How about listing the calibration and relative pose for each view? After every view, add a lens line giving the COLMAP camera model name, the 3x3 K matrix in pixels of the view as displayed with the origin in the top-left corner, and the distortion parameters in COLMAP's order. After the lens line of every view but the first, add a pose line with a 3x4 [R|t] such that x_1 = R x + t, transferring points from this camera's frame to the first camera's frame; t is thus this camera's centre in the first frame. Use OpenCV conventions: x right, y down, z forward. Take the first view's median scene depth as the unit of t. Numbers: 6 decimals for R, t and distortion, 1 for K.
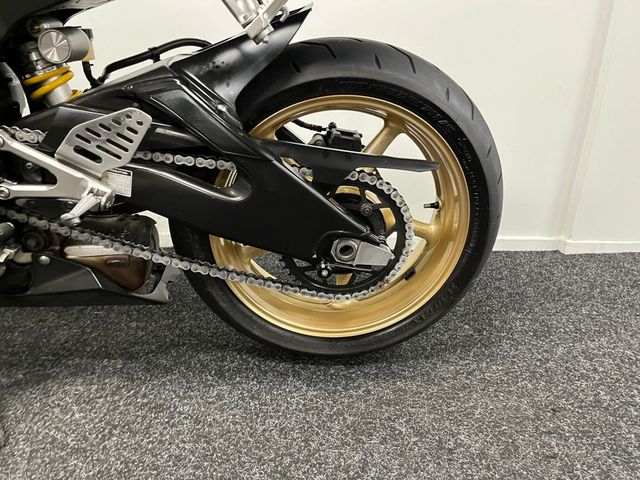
lens RADIAL K [[481.8, 0, 315.9], [0, 481.8, 241.4], [0, 0, 1]] dist [0.079366, -0.104641]
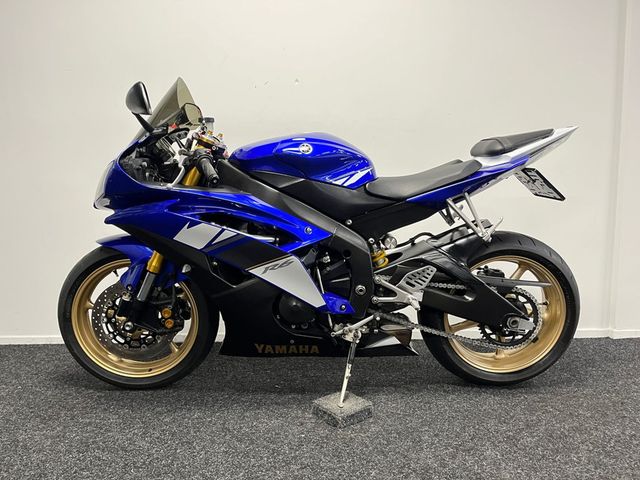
lens RADIAL K [[481.8, 0, 320.5], [0, 481.8, 244.3], [0, 0, 1]] dist [0.079366, -0.104641]
pose [[0.998450, -0.038310, -0.040383, -0.688001], [0.026859, 0.967016, -0.253295, 0.202618], [0.048755, 0.251817, 0.966546, -1.243712]]
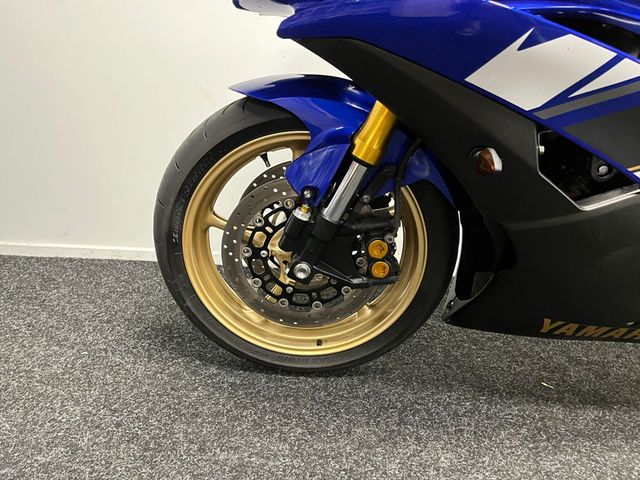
lens RADIAL K [[481.8, 0, 317.7], [0, 481.8, 239.4], [0, 0, 1]] dist [0.079366, -0.104641]
pose [[0.995265, 0.029741, -0.092535, -1.492937], [-0.033065, 0.998854, -0.034600, -0.044269], [0.091400, 0.037496, 0.995108, -0.169394]]
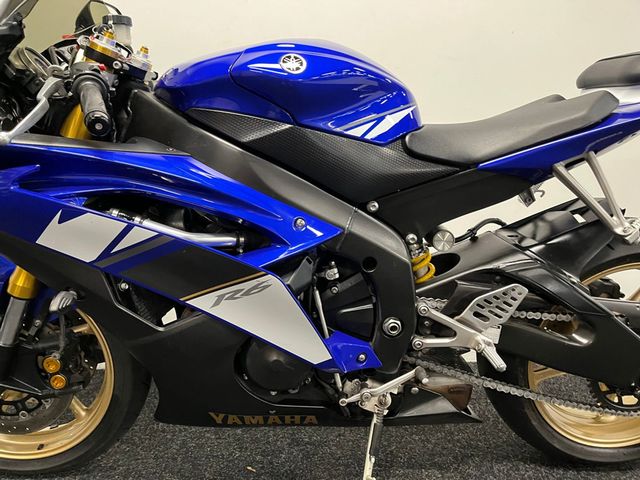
lens RADIAL K [[481.8, 0, 316.7], [0, 481.8, 243.1], [0, 0, 1]] dist [0.079366, -0.104641]
pose [[0.998664, -0.035768, -0.037302, -0.739717], [0.028516, 0.983352, -0.179459, -0.123769], [0.043100, 0.178155, 0.983058, -0.374620]]
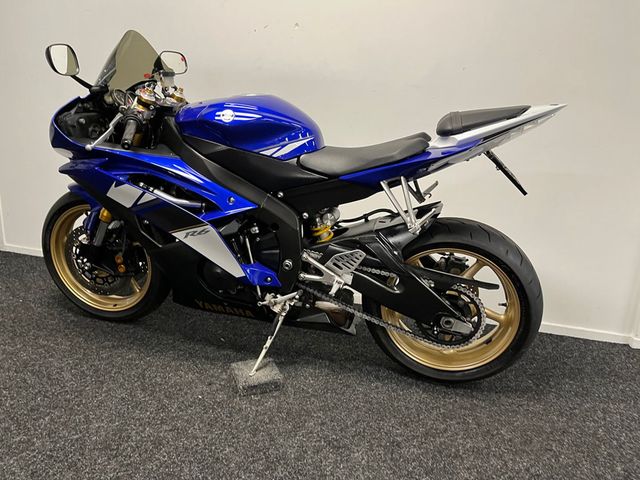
lens RADIAL K [[481.8, 0, 322.9], [0, 481.8, 234.5], [0, 0, 1]] dist [0.079366, -0.104641]
pose [[0.952741, 0.095244, -0.288468, 0.109323], [-0.129170, 0.986475, -0.100911, -0.069768], [0.274955, 0.133404, 0.952157, -1.080489]]
